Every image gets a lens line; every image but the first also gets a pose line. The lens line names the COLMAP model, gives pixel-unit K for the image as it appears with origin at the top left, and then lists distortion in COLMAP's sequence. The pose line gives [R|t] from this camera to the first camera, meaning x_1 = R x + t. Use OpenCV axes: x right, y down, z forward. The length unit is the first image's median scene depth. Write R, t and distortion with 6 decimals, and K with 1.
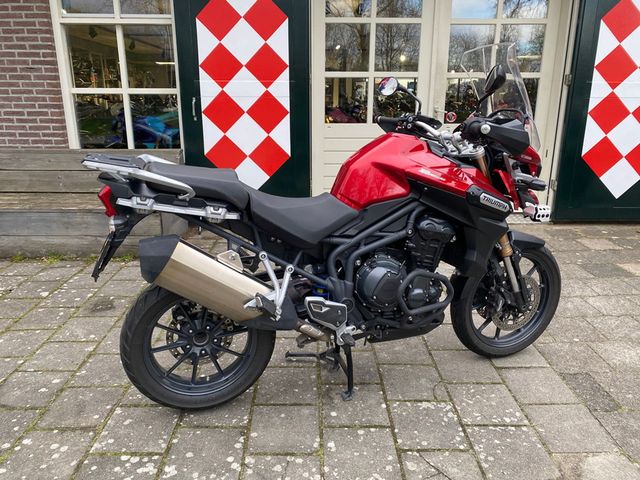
lens RADIAL K [[475.5, 0, 316.0], [0, 475.5, 237.3], [0, 0, 1]] dist [0.027084, -0.036053]
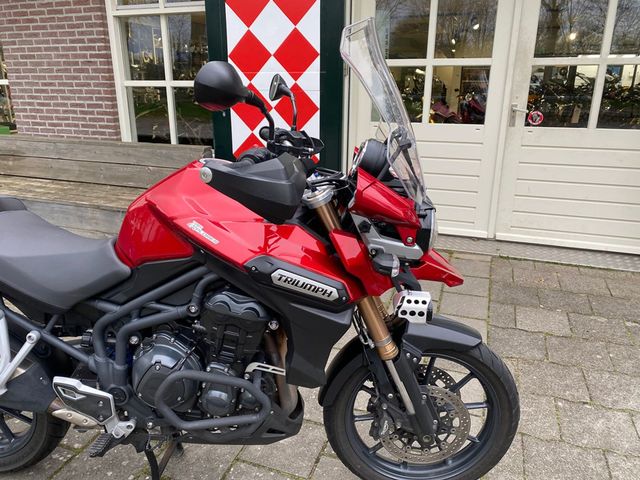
lens RADIAL K [[475.5, 0, 316.3], [0, 475.5, 241.6], [0, 0, 1]] dist [0.027084, -0.036053]
pose [[0.935989, 0.109347, -0.334615, 0.305398], [-0.096748, 0.993835, 0.054143, -0.085113], [0.338473, -0.018304, 0.940798, 0.224735]]
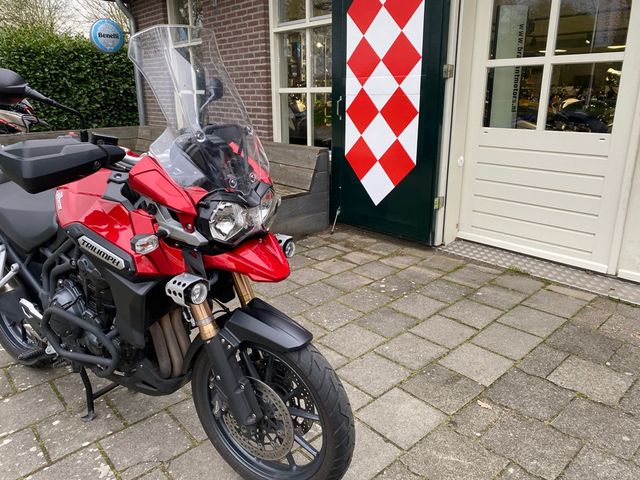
lens RADIAL K [[475.5, 0, 315.8], [0, 475.5, 238.1], [0, 0, 1]] dist [0.027084, -0.036053]
pose [[0.651640, 0.210810, -0.728646, 0.581483], [-0.197190, 0.974657, 0.105636, -0.123030], [0.732449, 0.074846, 0.676695, 0.387764]]
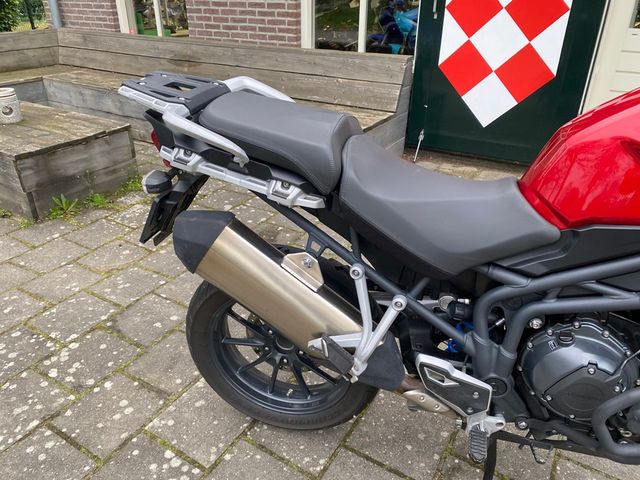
lens RADIAL K [[475.5, 0, 316.7], [0, 475.5, 244.9], [0, 0, 1]] dist [0.027084, -0.036053]
pose [[0.841032, 0.254318, -0.477481, 0.061336], [-0.148893, 0.957342, 0.247643, -0.067110], [0.520092, -0.137182, 0.843021, 0.234435]]
